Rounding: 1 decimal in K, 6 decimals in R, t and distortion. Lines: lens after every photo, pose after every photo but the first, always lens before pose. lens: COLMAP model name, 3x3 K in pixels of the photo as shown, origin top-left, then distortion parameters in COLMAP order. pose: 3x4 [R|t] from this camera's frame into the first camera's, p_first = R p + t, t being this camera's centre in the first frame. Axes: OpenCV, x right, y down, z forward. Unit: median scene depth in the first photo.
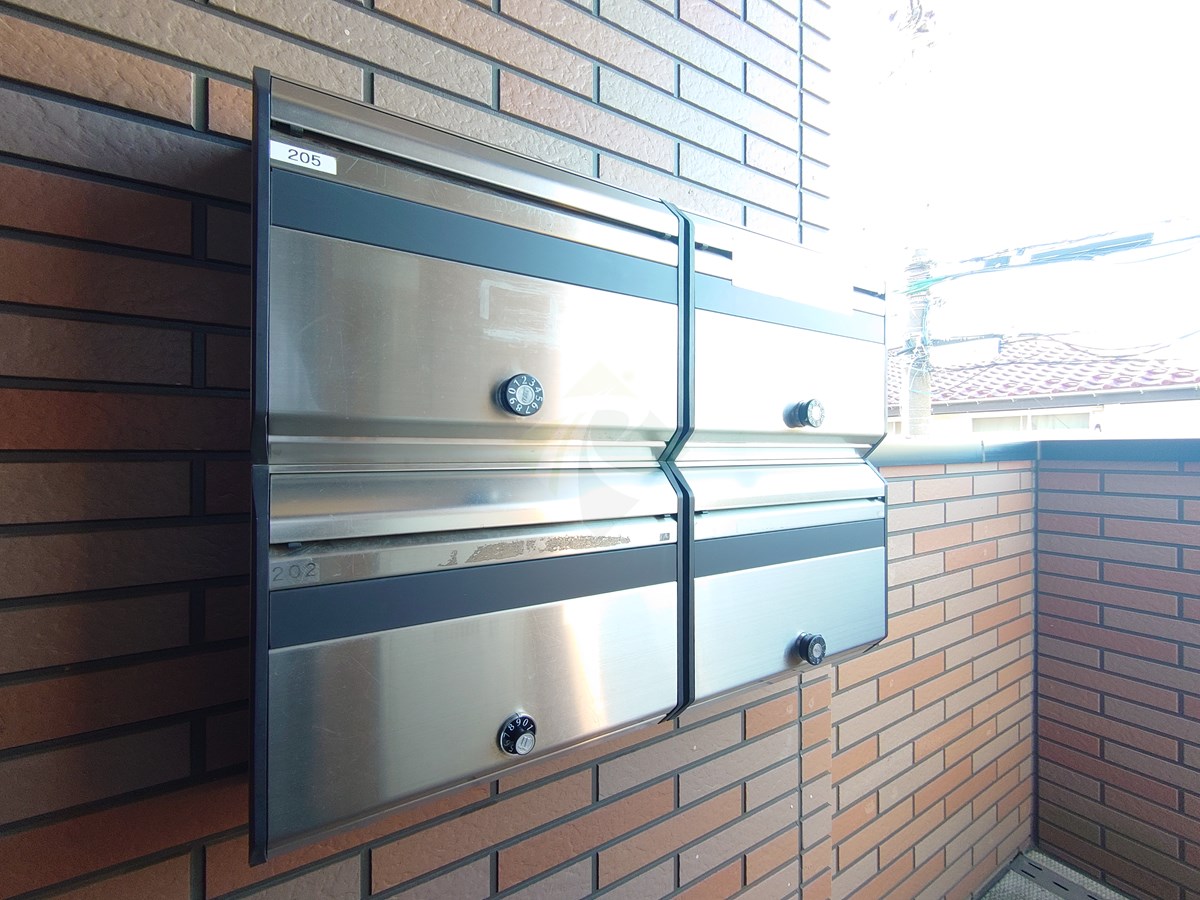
lens RADIAL K [[519.5, 0, 593.8], [0, 519.5, 450.3], [0, 0, 1]] dist [0.004366, -0.000452]
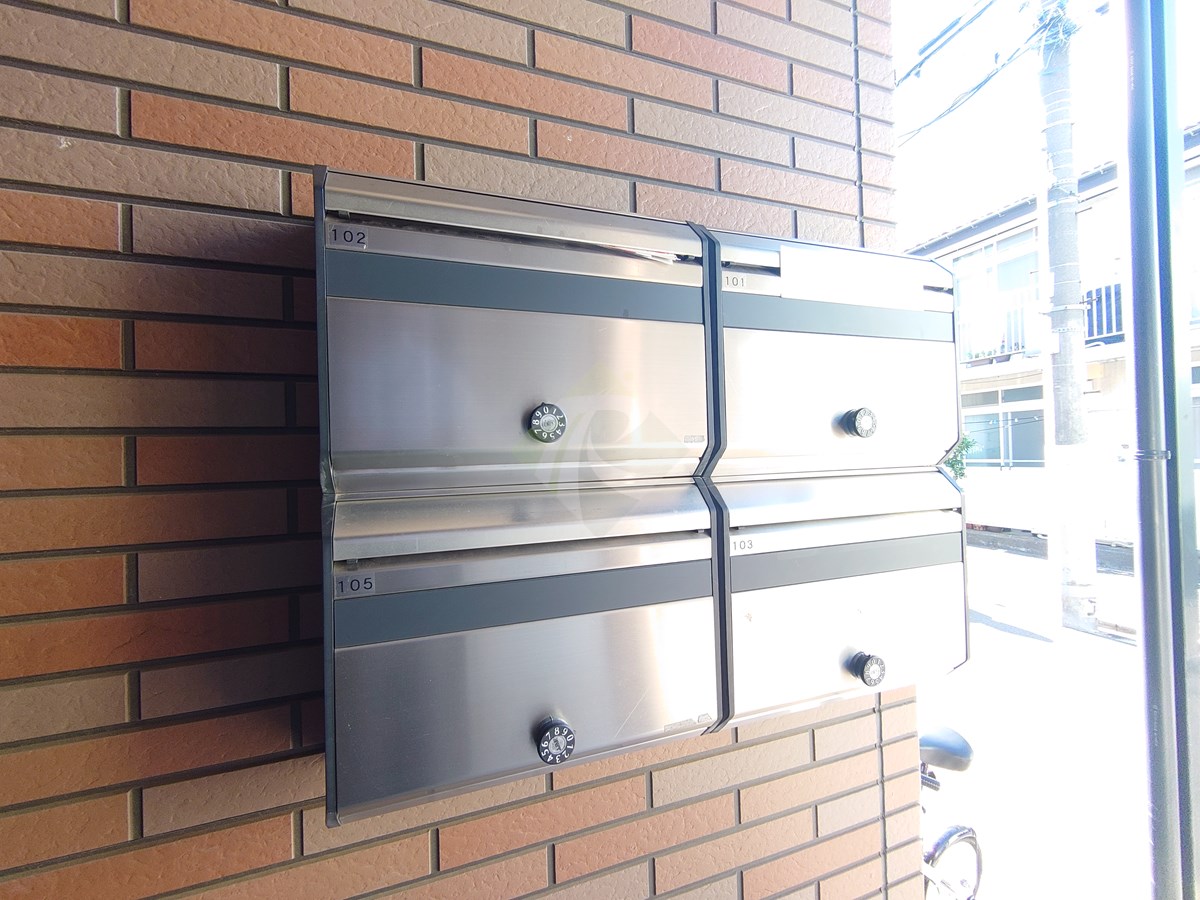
lens RADIAL K [[519.5, 0, 606.9], [0, 519.5, 449.7], [0, 0, 1]] dist [0.004366, -0.000452]
pose [[0.979624, -0.033070, -0.198100, 0.164179], [0.031068, 0.999430, -0.013209, -0.025807], [0.198423, 0.006785, 0.980093, -0.033692]]
